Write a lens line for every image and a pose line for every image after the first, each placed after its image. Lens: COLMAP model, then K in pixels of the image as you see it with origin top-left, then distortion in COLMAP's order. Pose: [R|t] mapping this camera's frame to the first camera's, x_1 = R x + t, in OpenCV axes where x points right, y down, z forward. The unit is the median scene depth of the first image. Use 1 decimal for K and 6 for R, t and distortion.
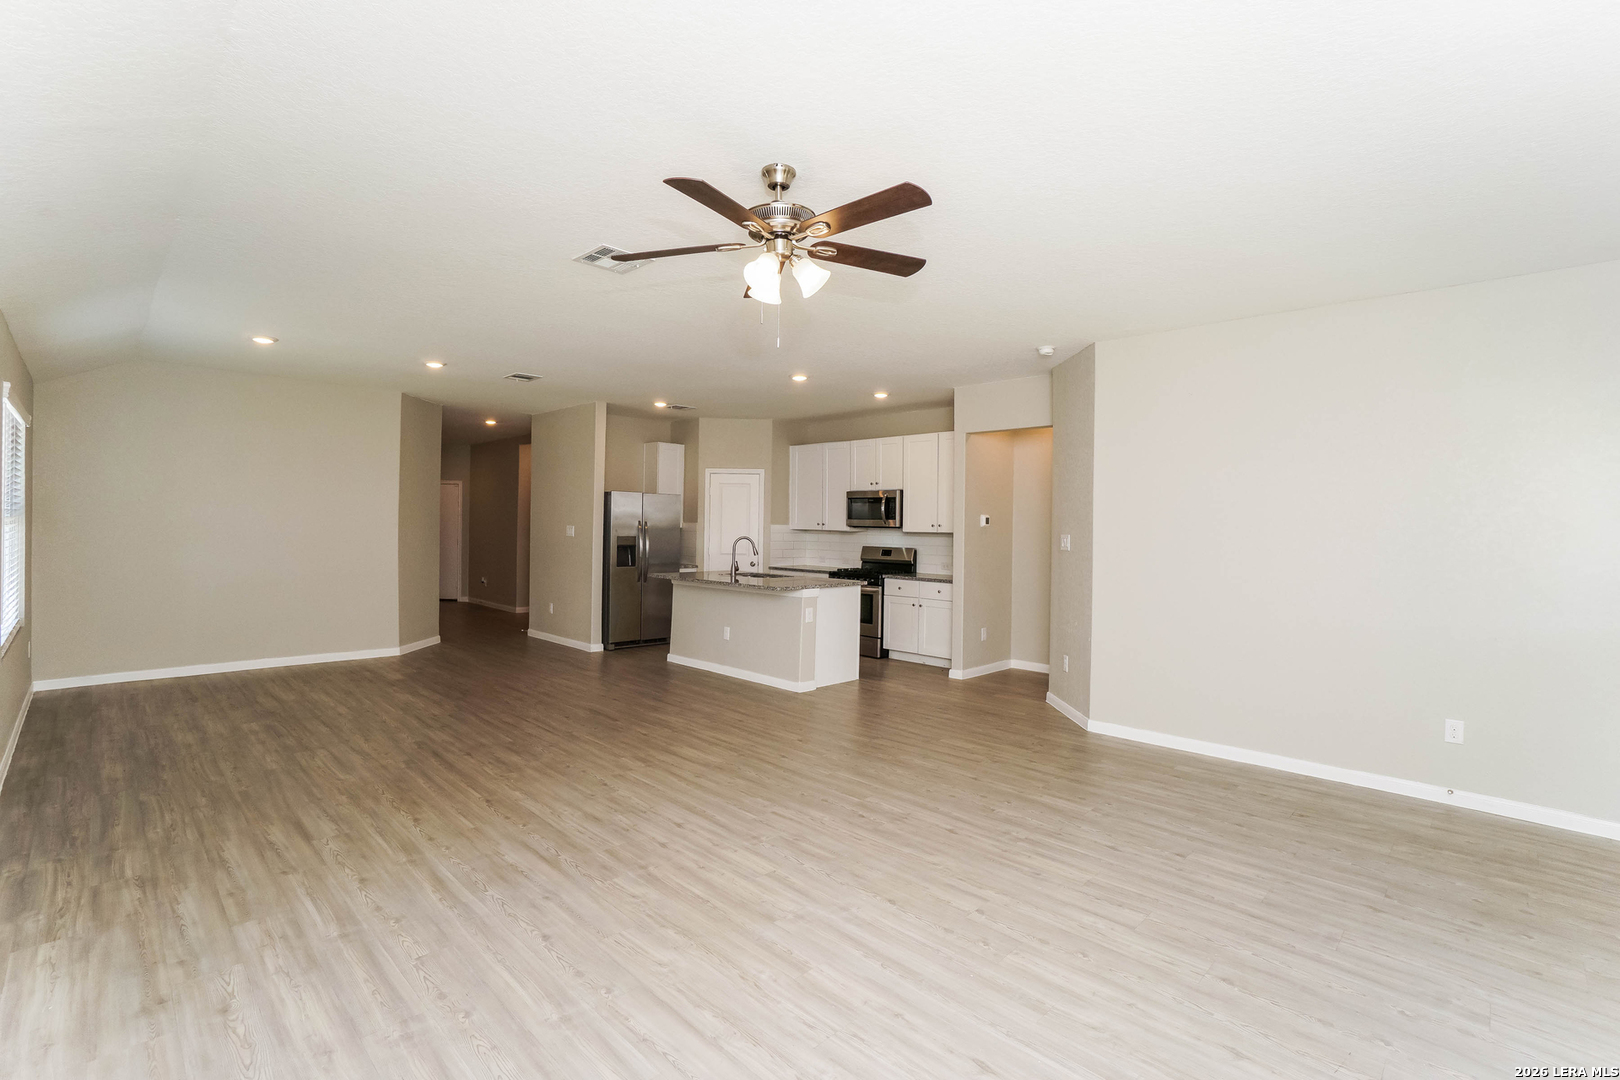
lens RADIAL K [[717.6, 0, 797.2], [0, 717.6, 528.5], [0, 0, 1]] dist [-0.014709, 0.000922]
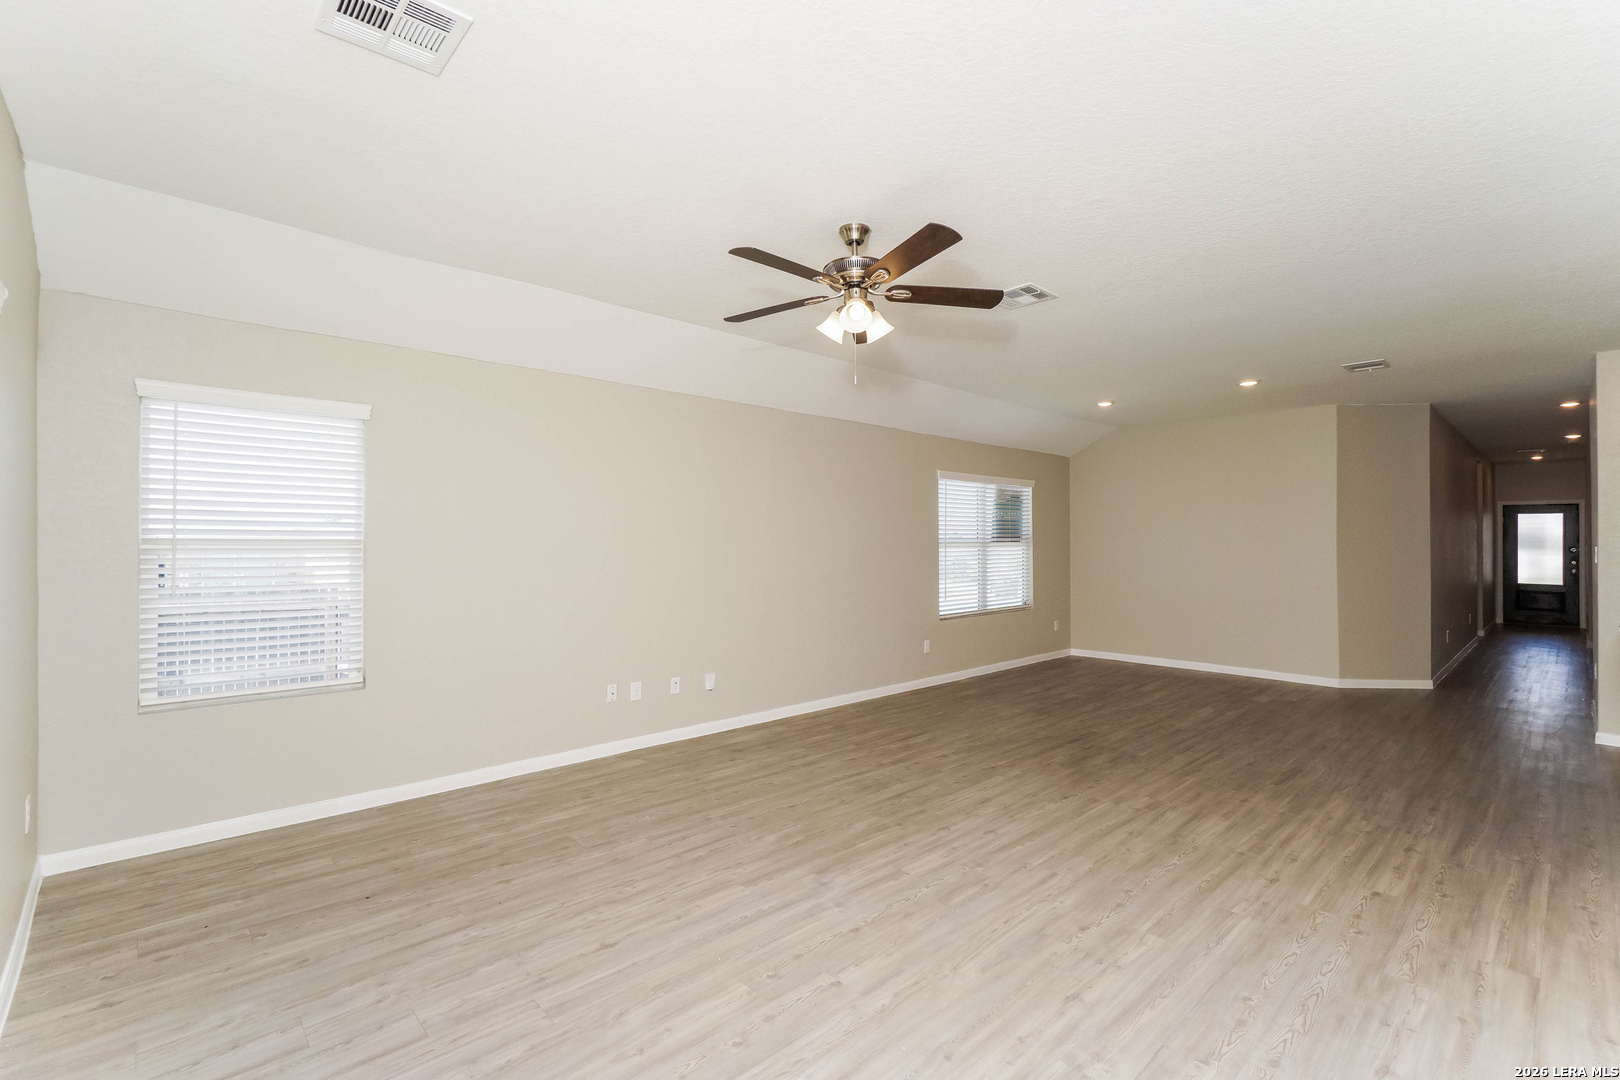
lens RADIAL K [[717.6, 0, 815.6], [0, 717.6, 547.4], [0, 0, 1]] dist [-0.014709, 0.000922]
pose [[-0.014594, -0.012728, -0.999812, 0.719109], [-0.003033, 0.999915, -0.012685, 0.017889], [0.999889, 0.002847, -0.014631, 0.635570]]
